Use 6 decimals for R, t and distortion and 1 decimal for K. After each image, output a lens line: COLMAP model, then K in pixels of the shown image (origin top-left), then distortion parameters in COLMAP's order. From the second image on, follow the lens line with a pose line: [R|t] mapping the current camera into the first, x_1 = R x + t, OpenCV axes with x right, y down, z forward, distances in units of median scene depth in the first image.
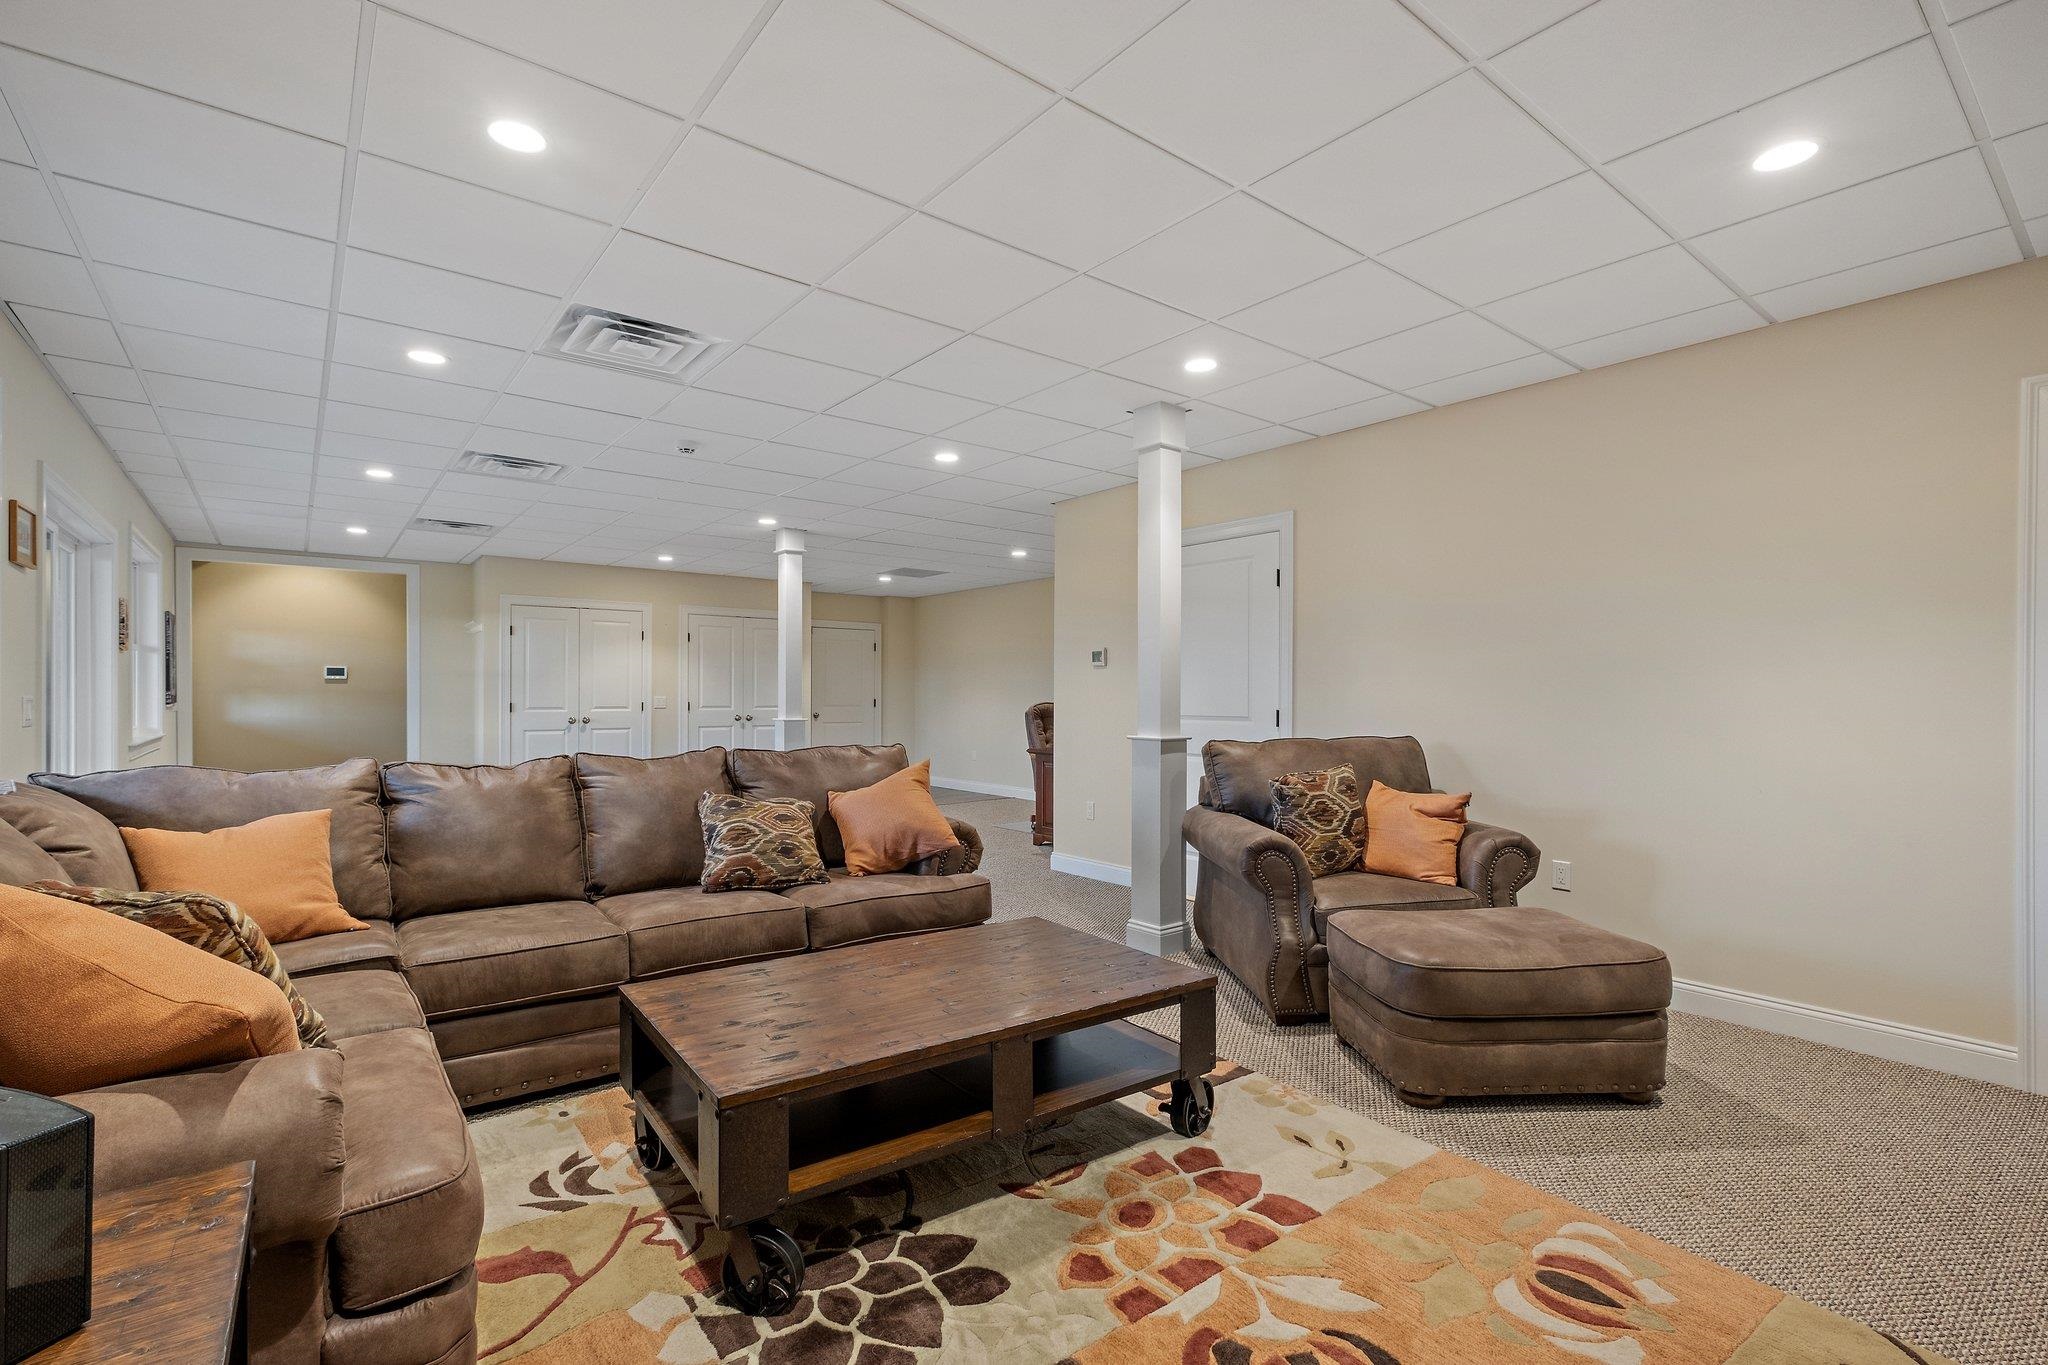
lens RADIAL K [[927.9, 0, 1024.5], [0, 927.9, 687.5], [0, 0, 1]] dist [0.000959, 0.000071]
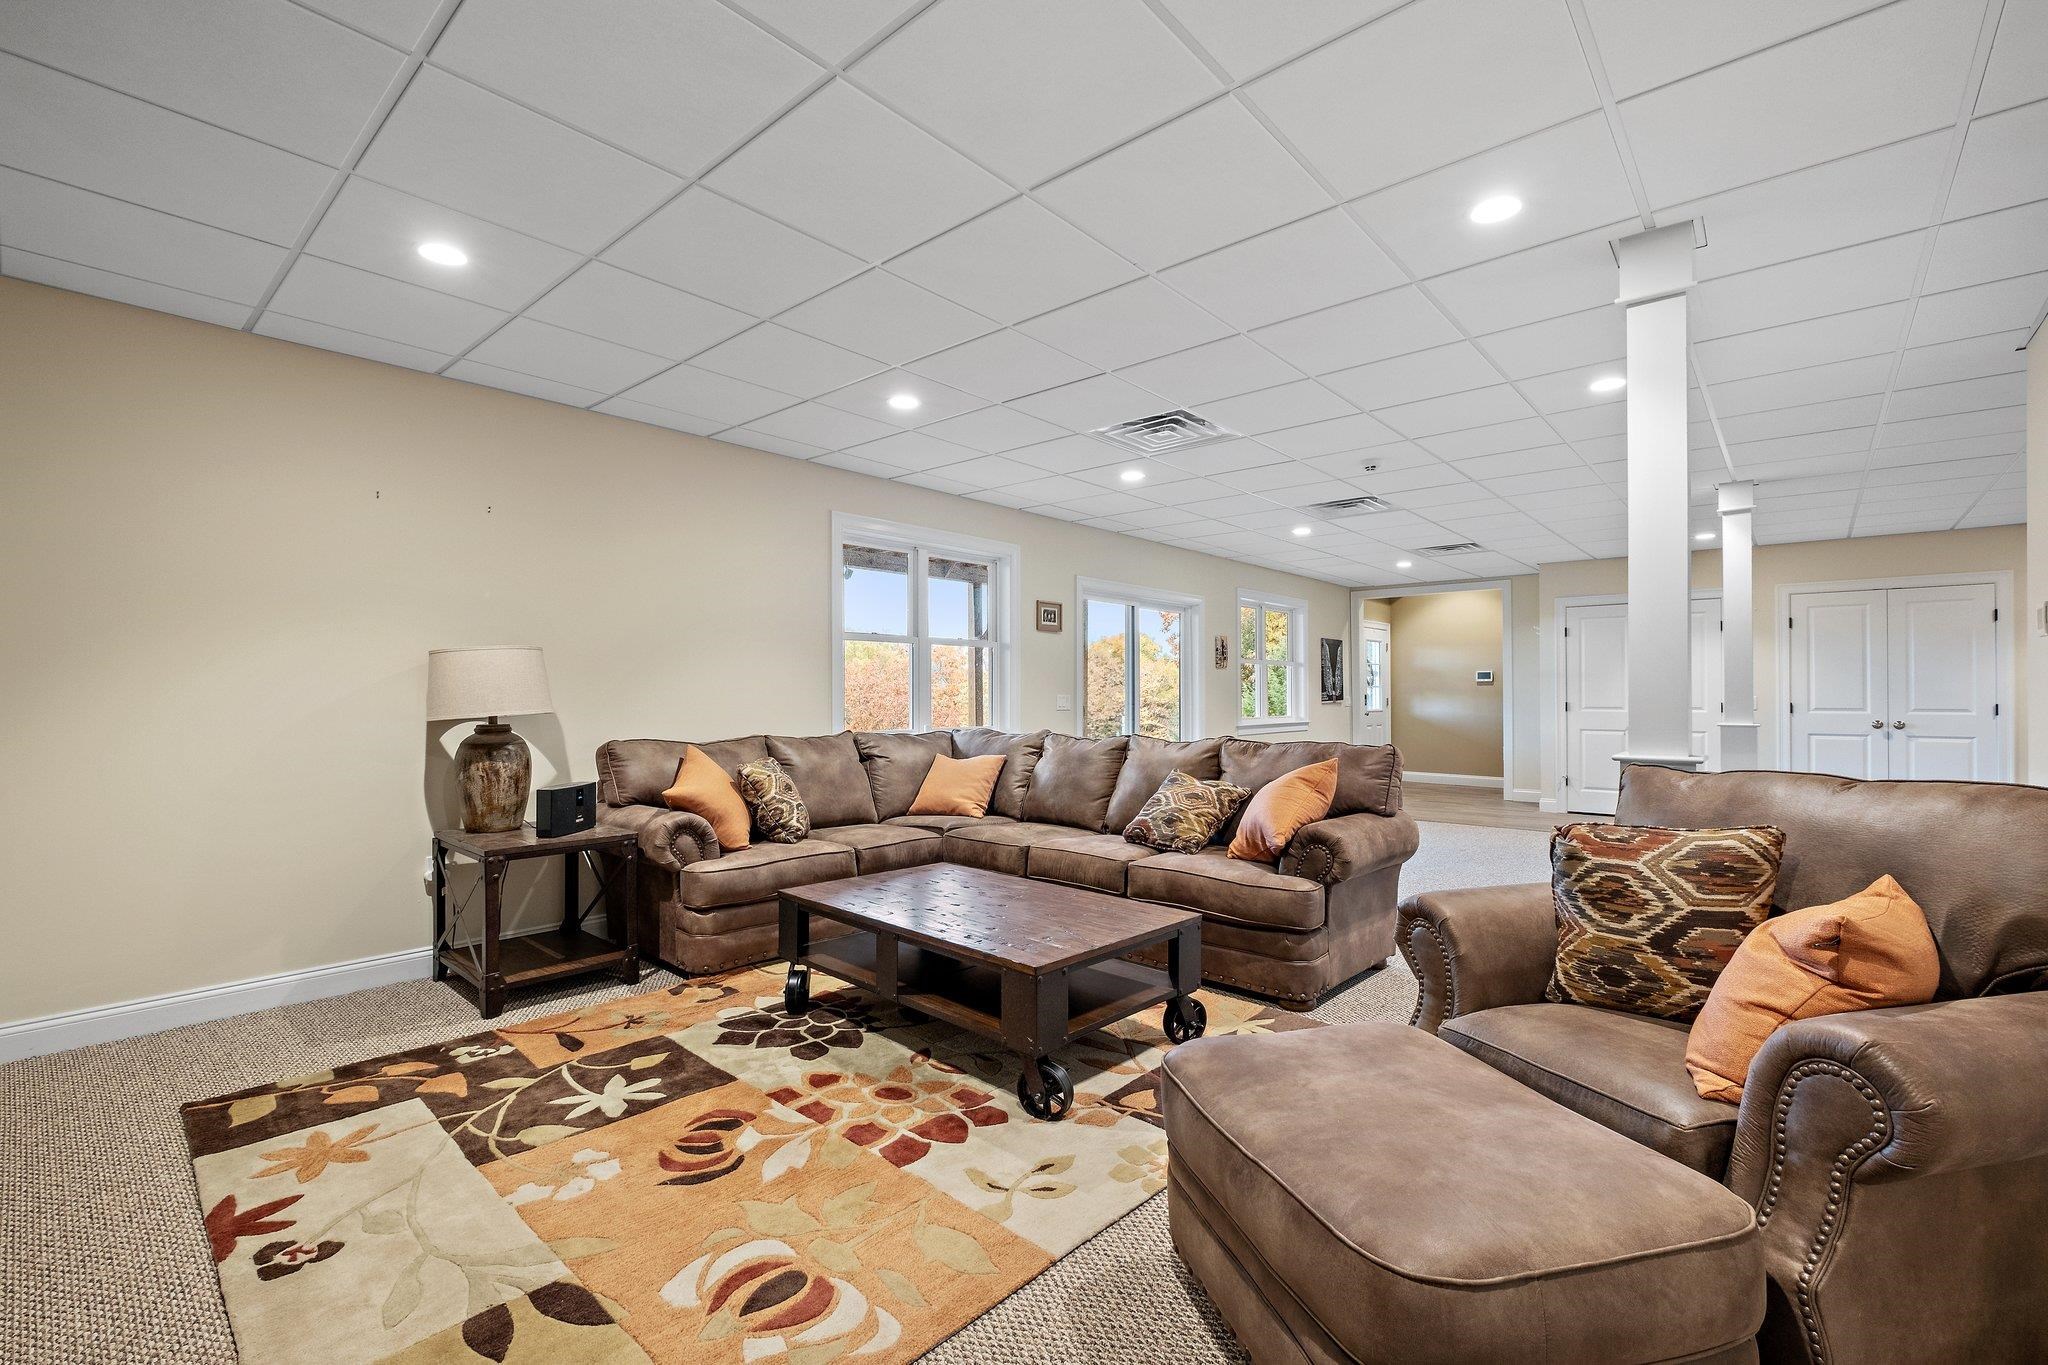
lens RADIAL K [[893.0, 0, 1017.2], [0, 893.0, 687.6], [0, 0, 1]] dist [-0.003578, -0.001145]
pose [[0.176154, -0.010980, -0.984301, 1.154104], [0.010124, 0.999905, -0.009343, 0.013136], [0.984311, -0.008319, 0.176248, 0.799412]]
